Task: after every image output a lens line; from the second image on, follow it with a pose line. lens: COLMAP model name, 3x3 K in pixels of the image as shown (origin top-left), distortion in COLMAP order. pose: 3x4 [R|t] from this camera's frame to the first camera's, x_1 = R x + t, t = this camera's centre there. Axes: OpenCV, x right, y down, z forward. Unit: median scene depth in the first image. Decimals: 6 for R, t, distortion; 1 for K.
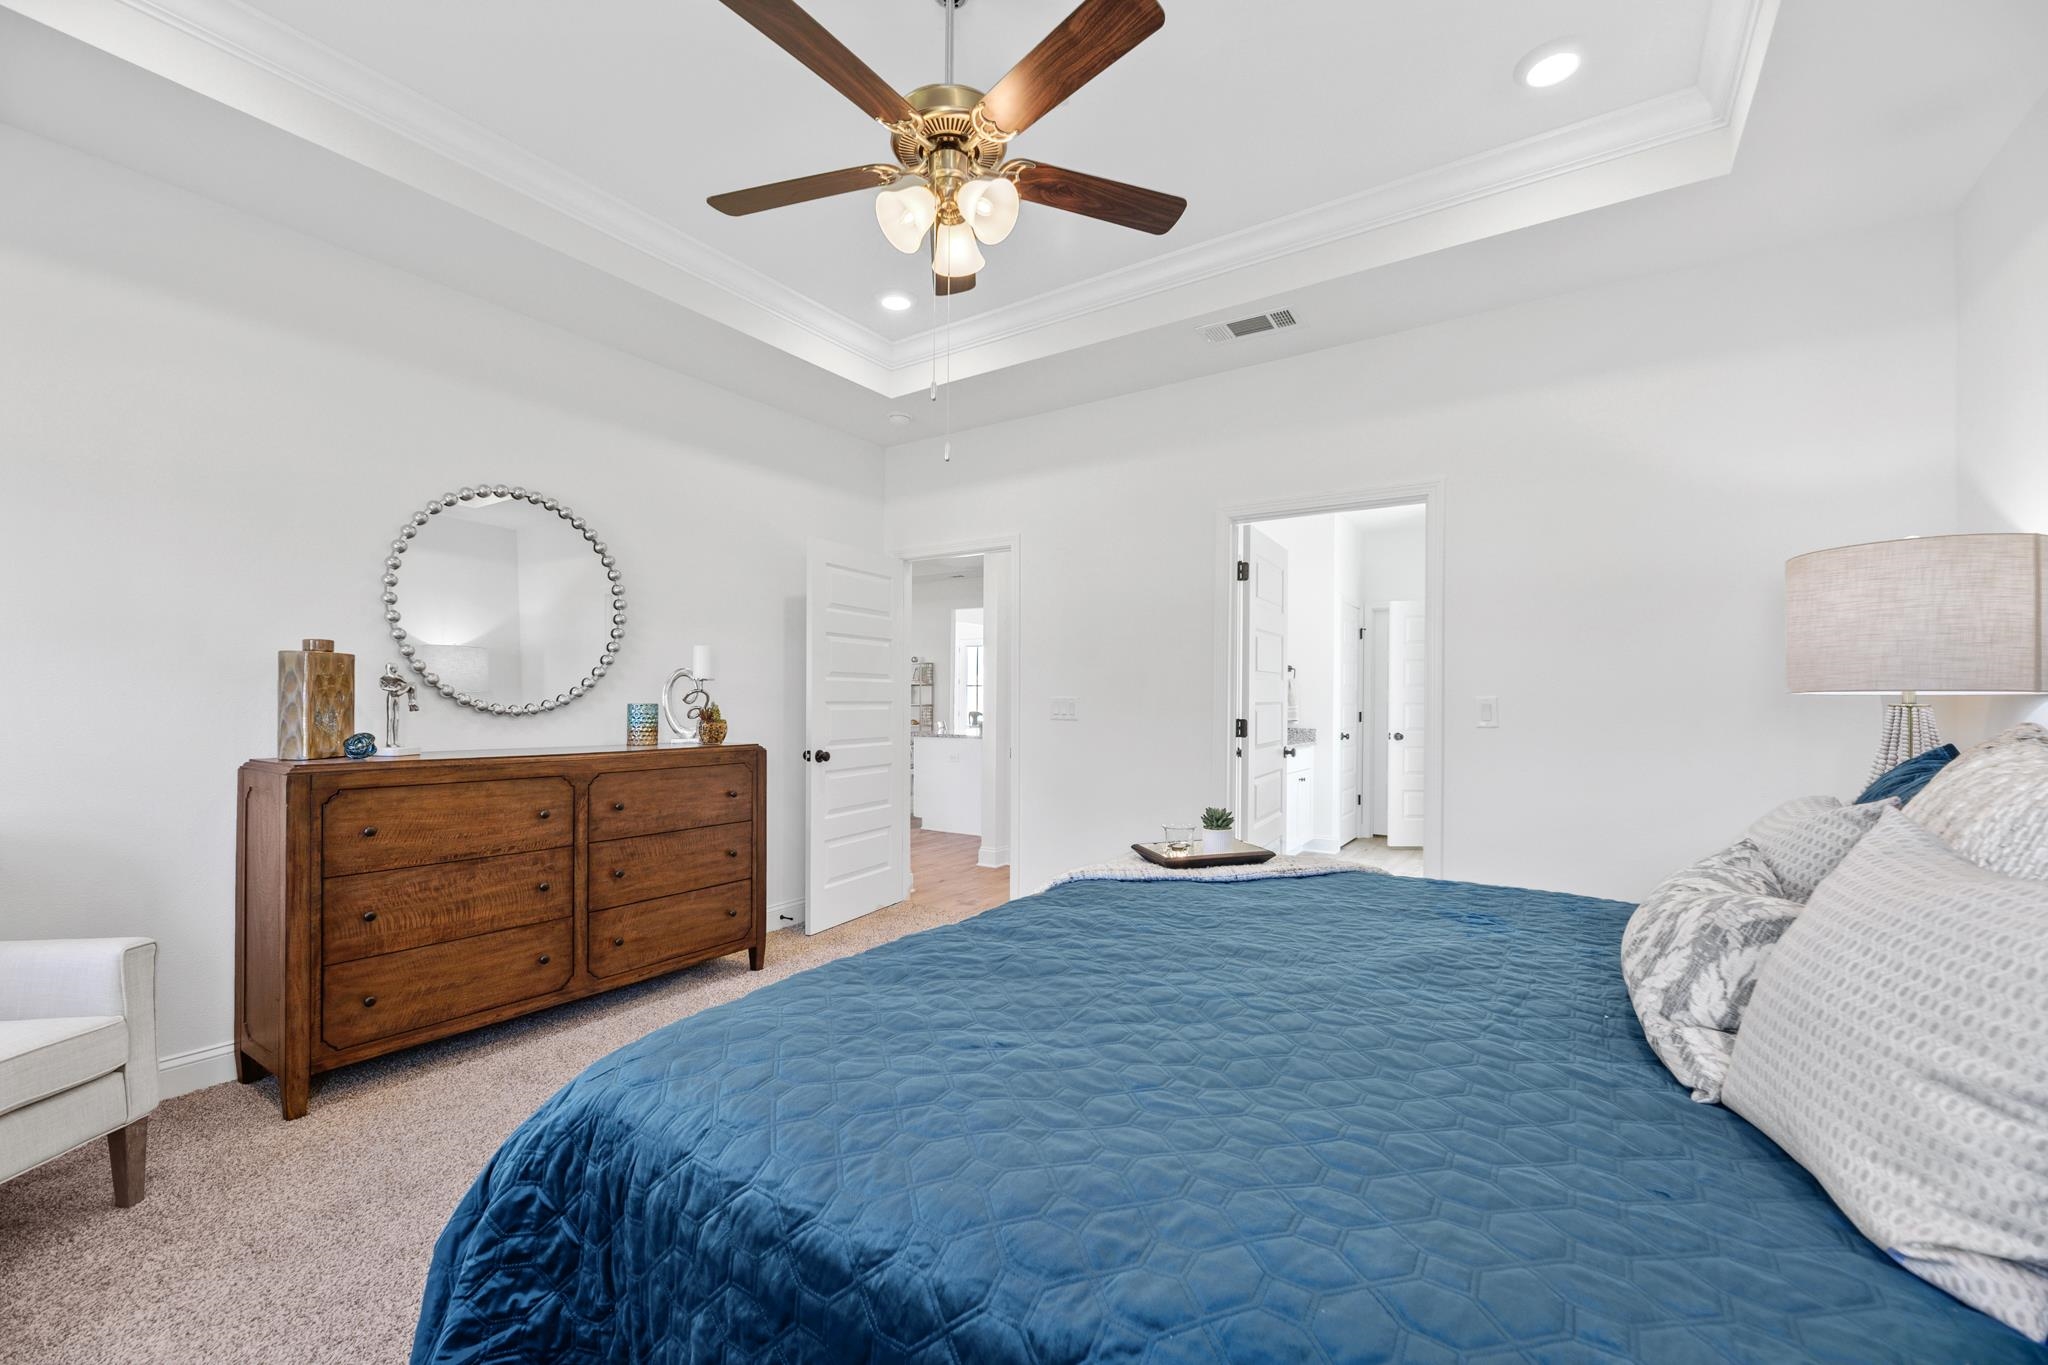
lens RADIAL K [[827.5, 0, 1017.4], [0, 827.5, 689.4], [0, 0, 1]] dist [-0.001983, -0.003268]
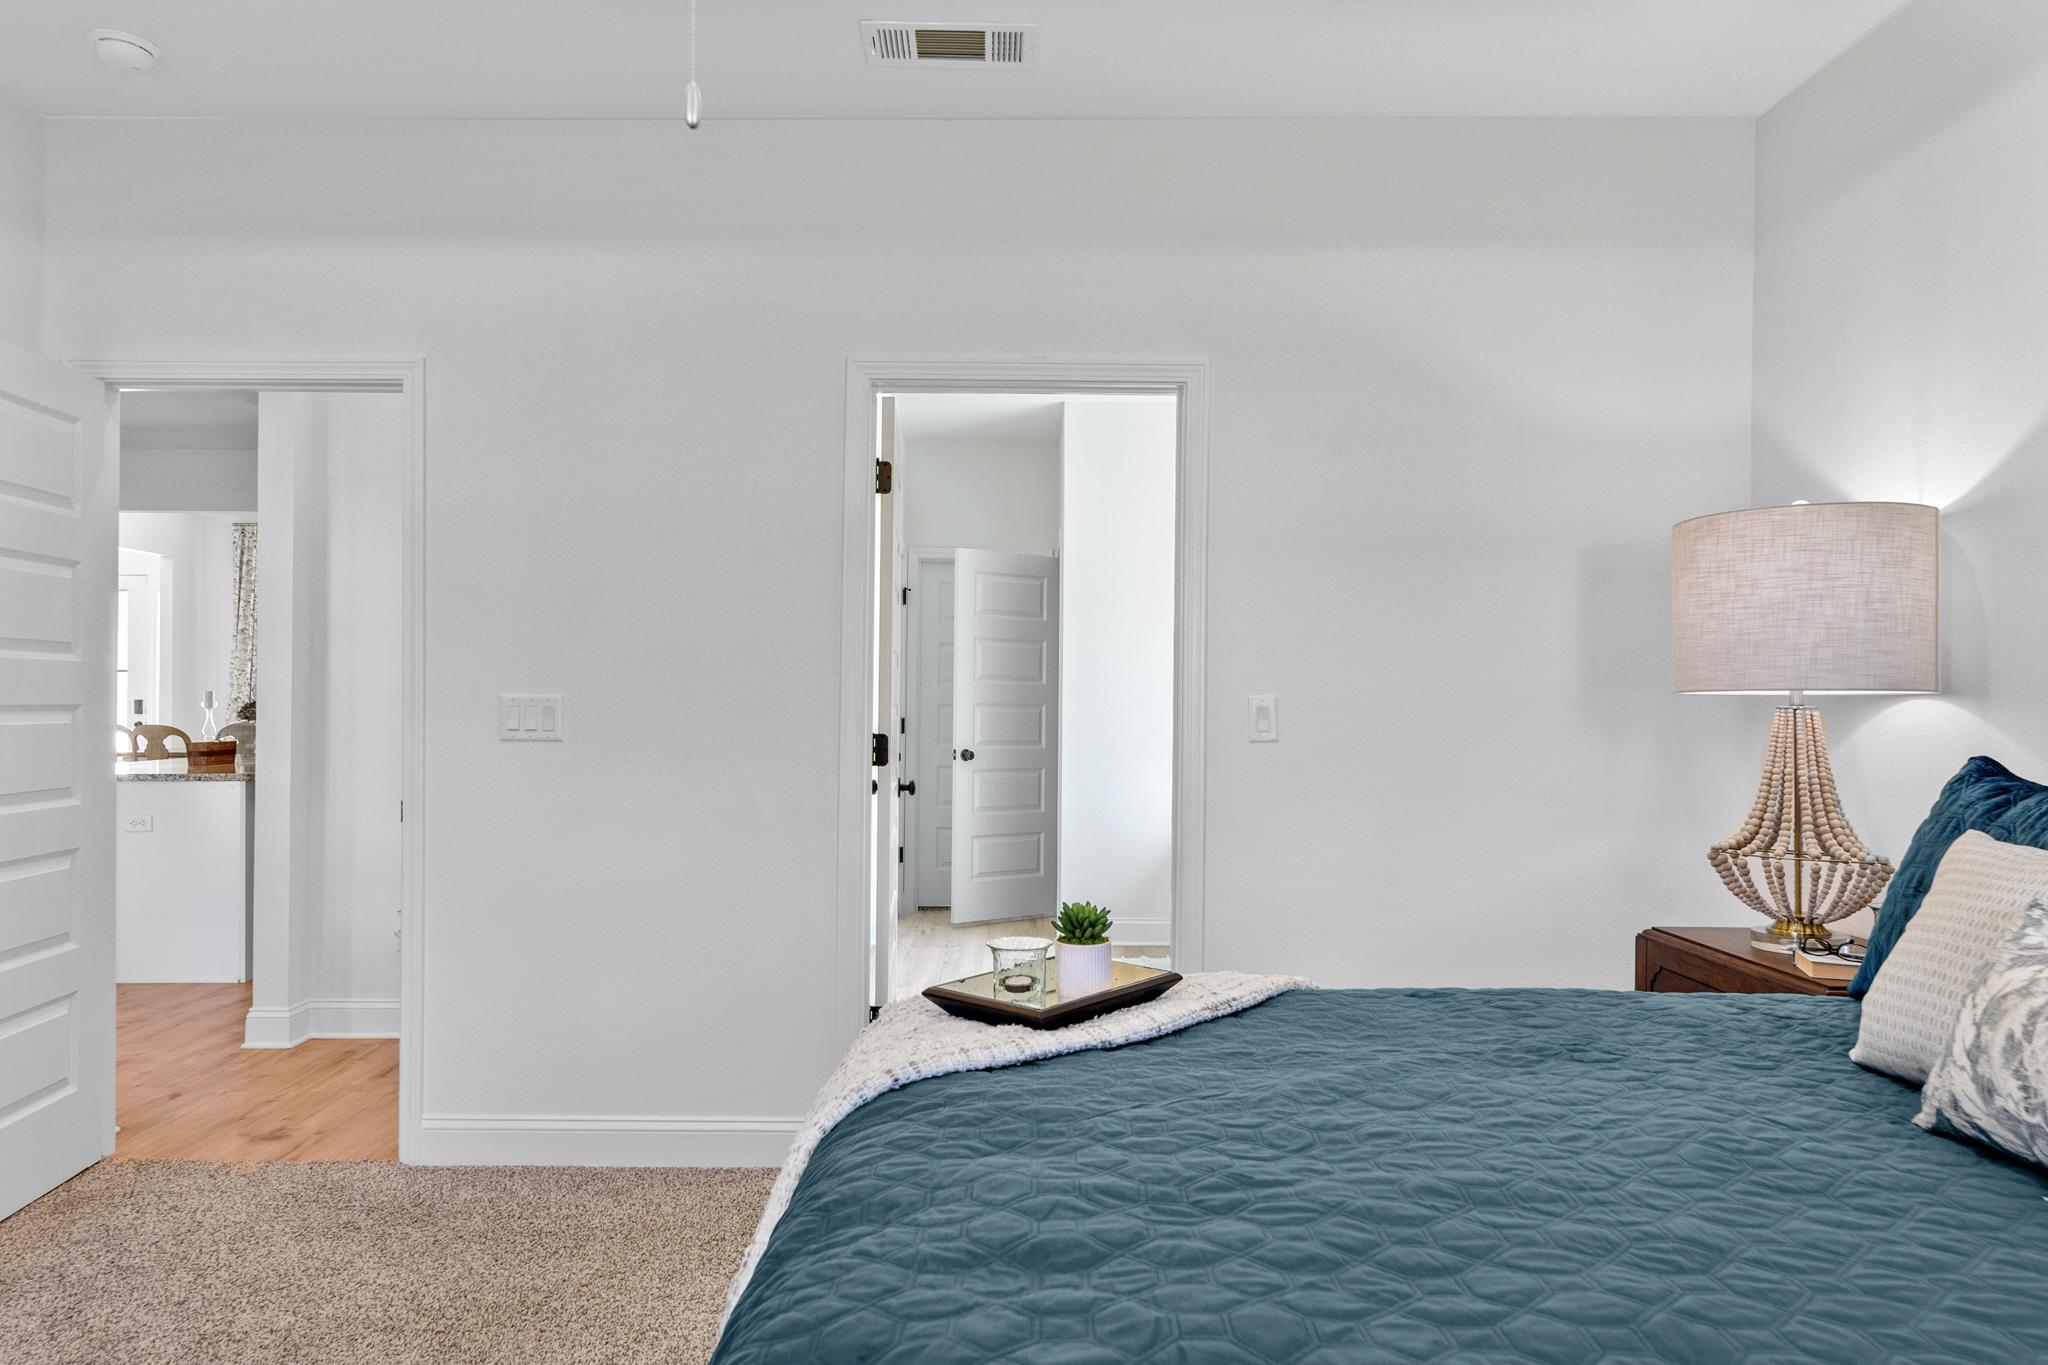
lens RADIAL K [[1330.8, 0, 1022.4], [0, 1330.8, 693.3], [0, 0, 1]] dist [0.000278, 0.002389]
pose [[0.830460, 0.001124, 0.557077, -0.312716], [-0.006222, 0.999954, 0.007259, 0.000378], [-0.557044, -0.009495, 0.830429, 0.347091]]
